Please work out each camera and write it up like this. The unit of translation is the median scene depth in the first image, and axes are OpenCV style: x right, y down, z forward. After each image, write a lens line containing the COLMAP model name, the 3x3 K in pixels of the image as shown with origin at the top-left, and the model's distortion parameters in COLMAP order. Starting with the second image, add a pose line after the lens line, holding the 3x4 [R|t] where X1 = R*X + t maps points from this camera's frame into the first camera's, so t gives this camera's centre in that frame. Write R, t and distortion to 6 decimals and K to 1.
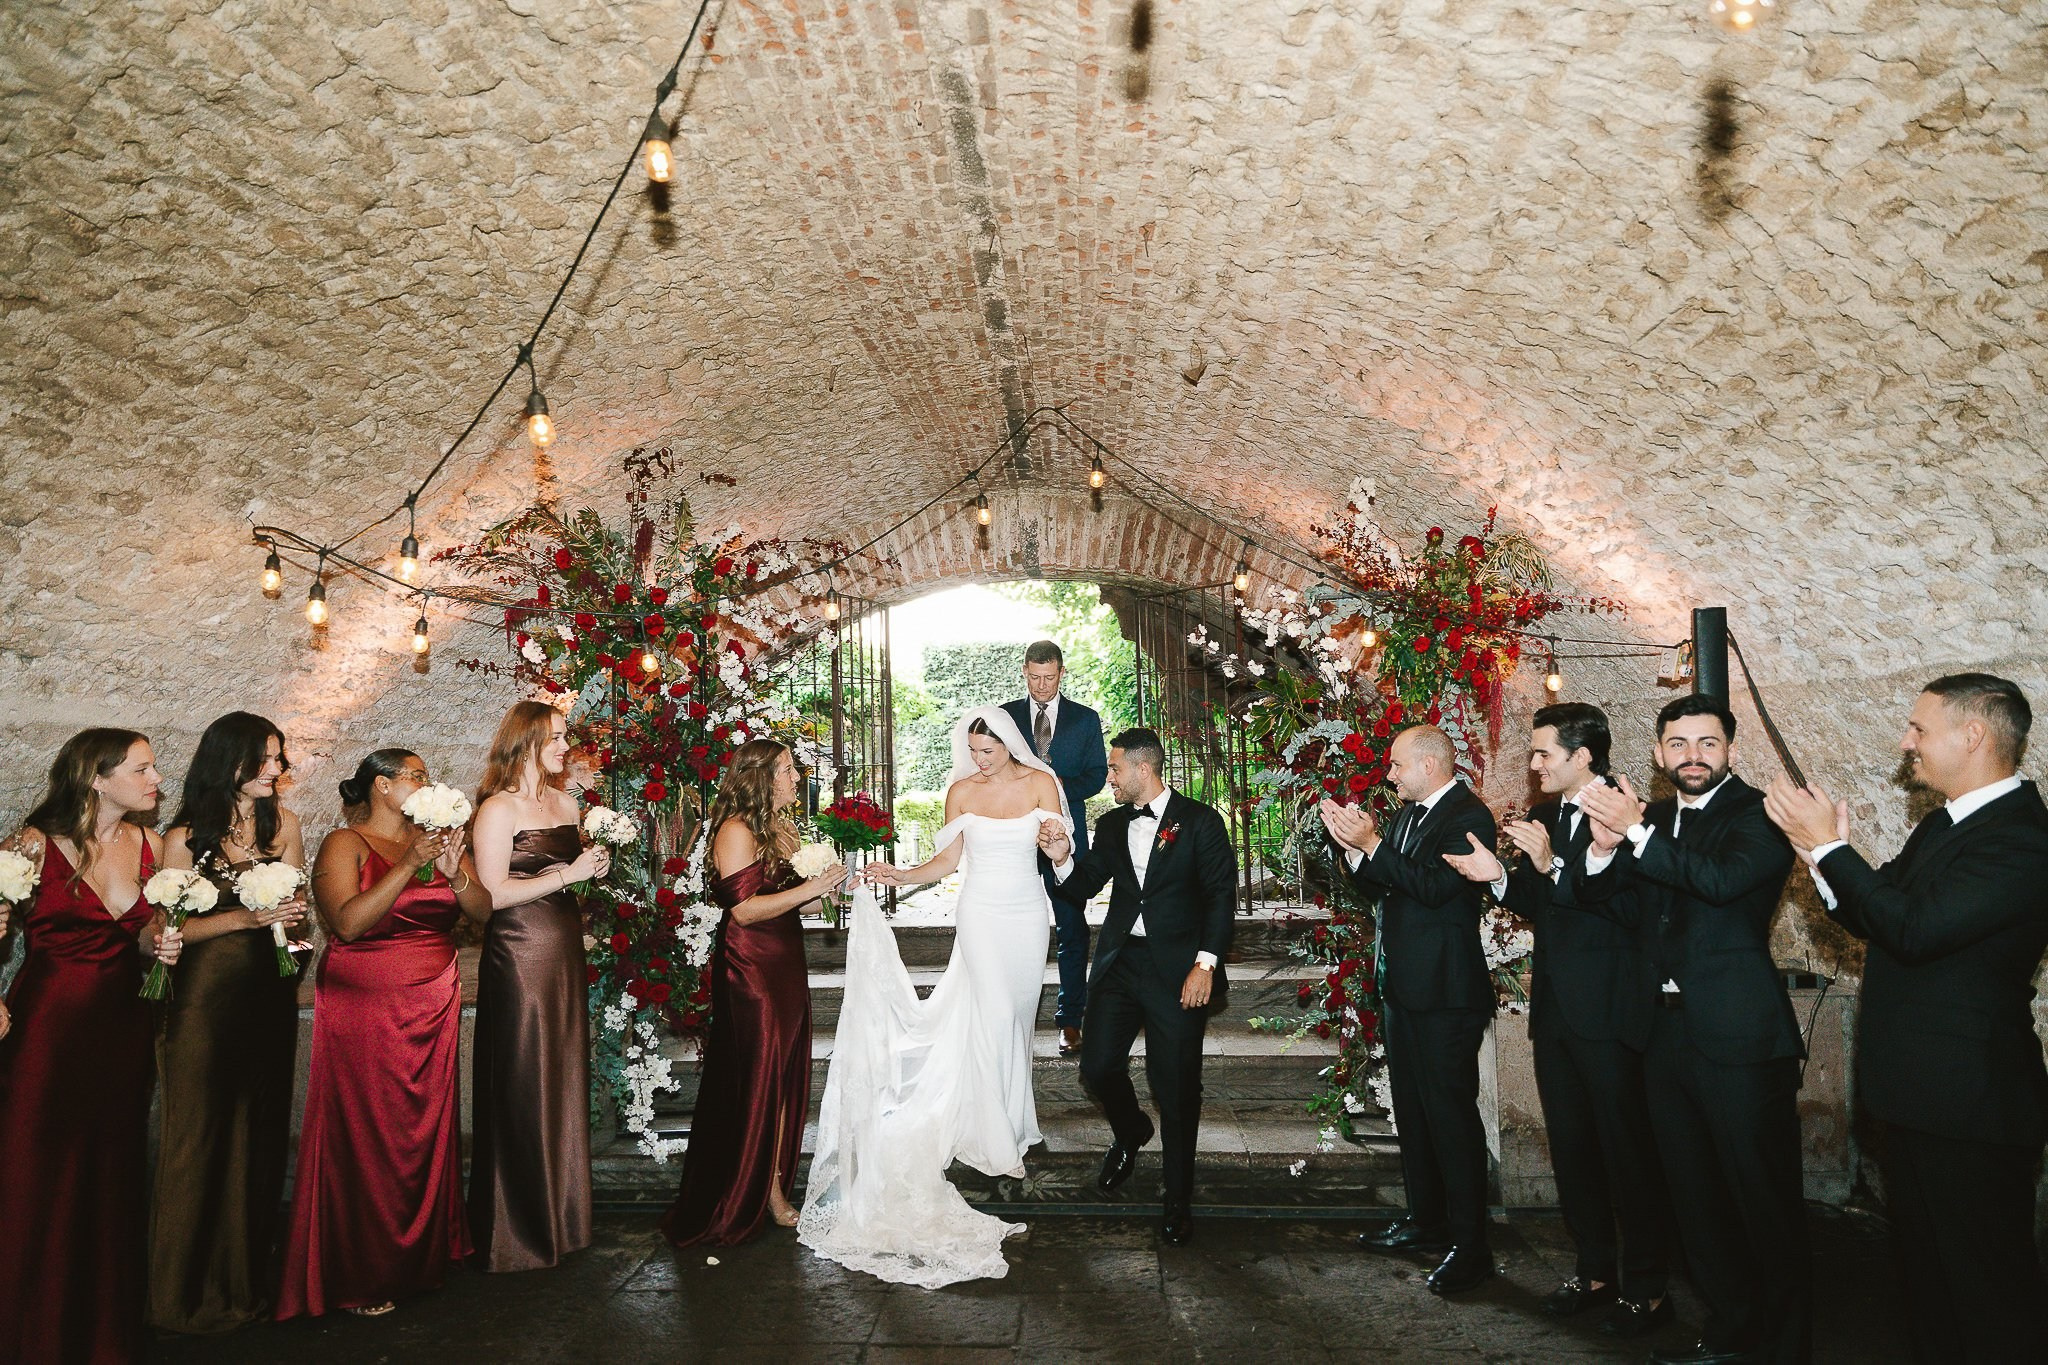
lens RADIAL K [[1387.8, 0, 1024.0], [0, 1387.8, 682.5], [0, 0, 1]] dist [-0.002604, -0.005577]
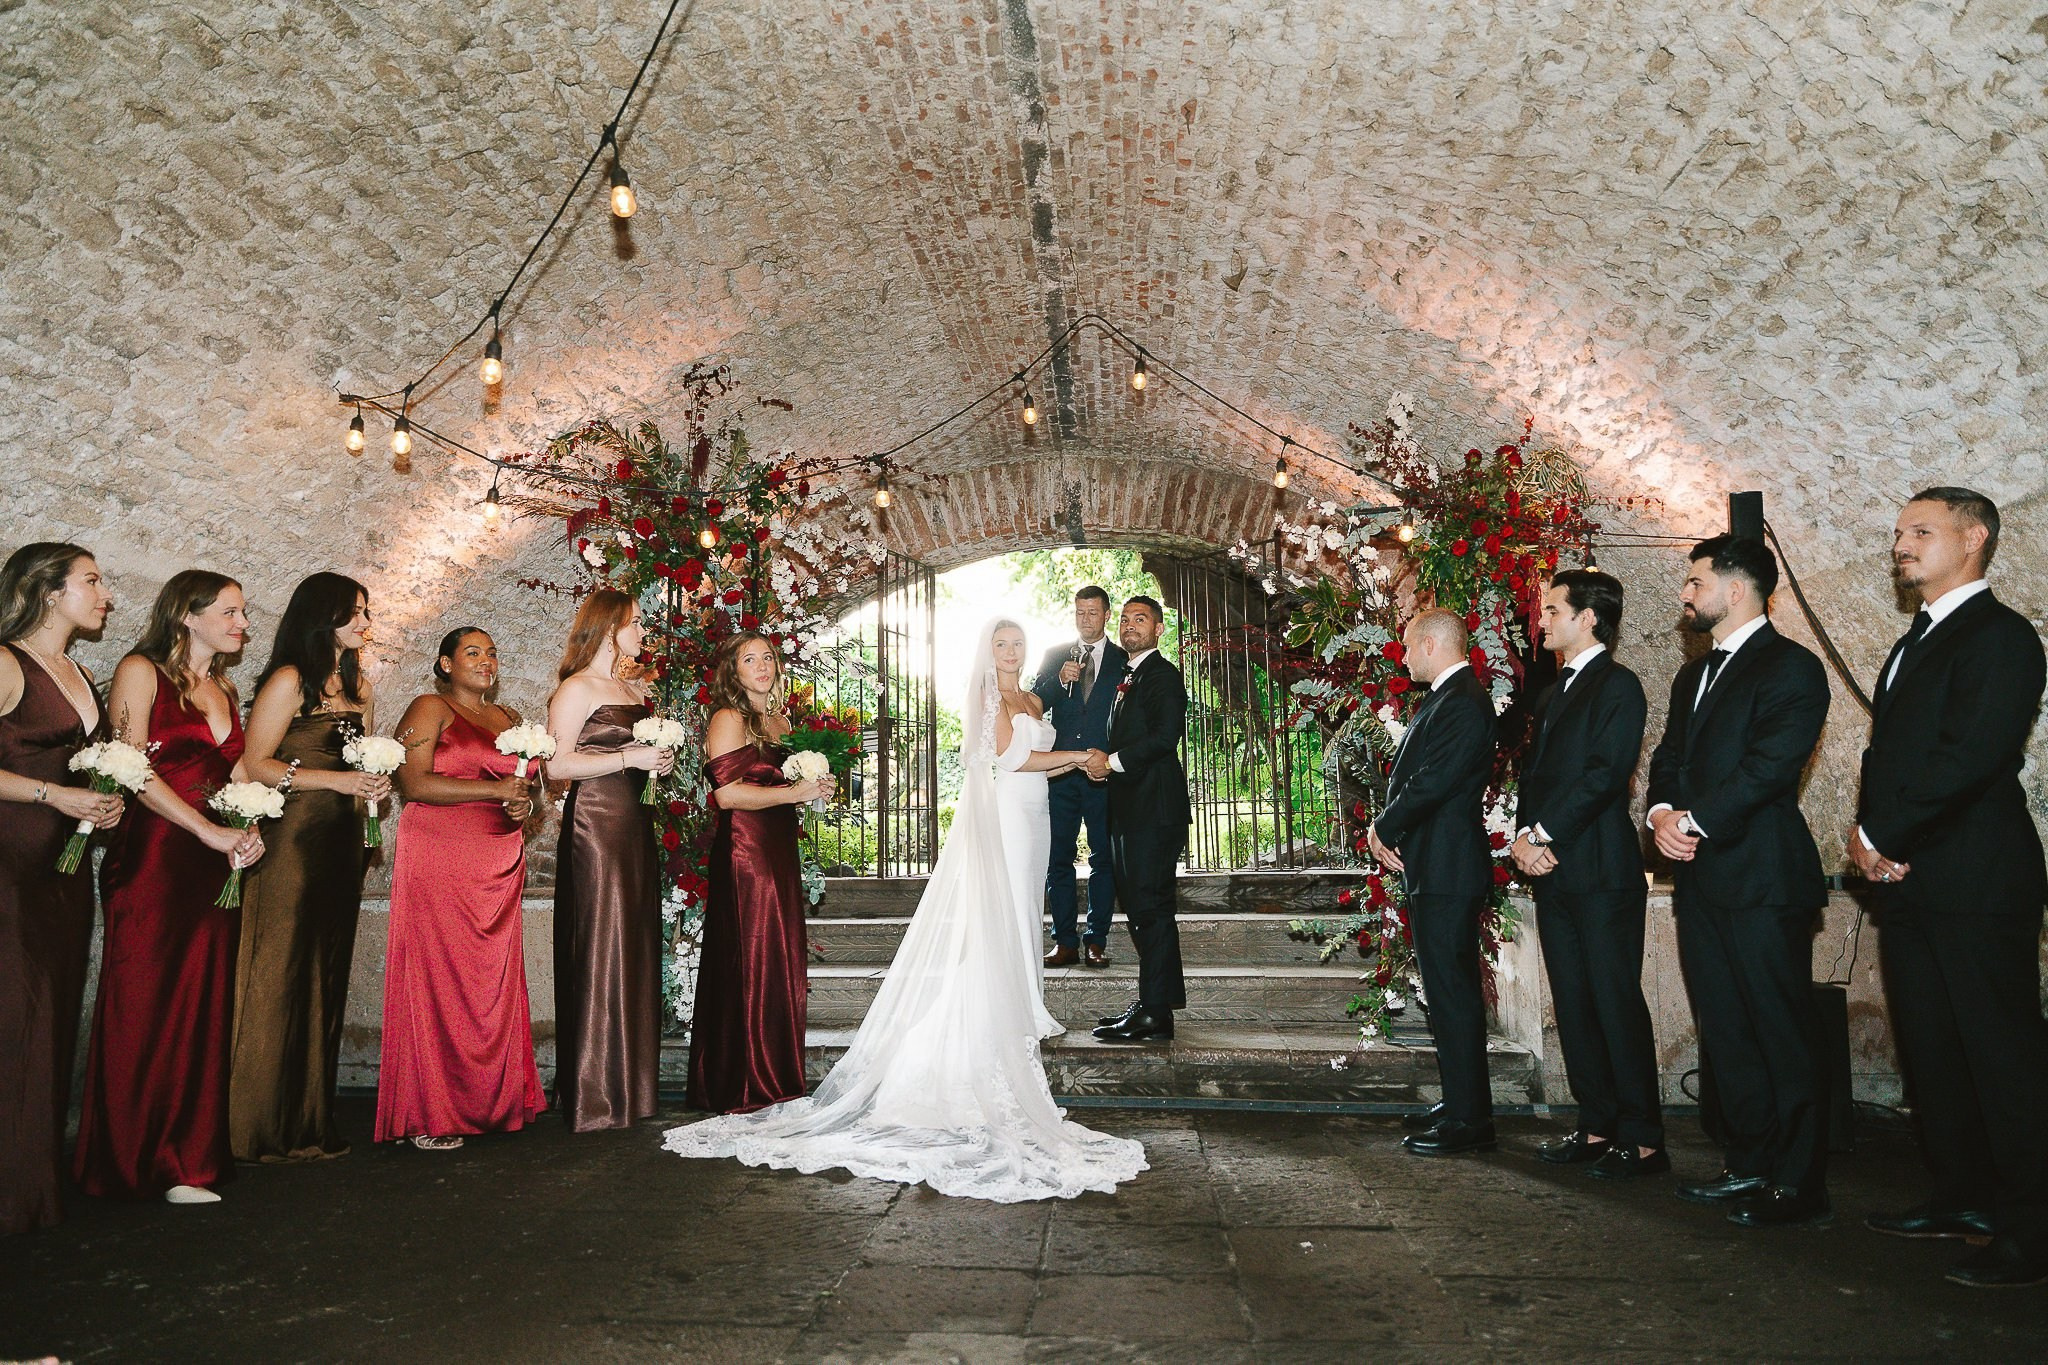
lens RADIAL K [[1398.3, 0, 1014.9], [0, 1398.3, 685.0], [0, 0, 1]] dist [-0.002426, -0.008177]
pose [[0.999333, 0.006275, -0.035964, -0.001523], [-0.007980, 0.998841, -0.047471, 0.156608], [0.035624, 0.047726, 0.998225, -0.034535]]
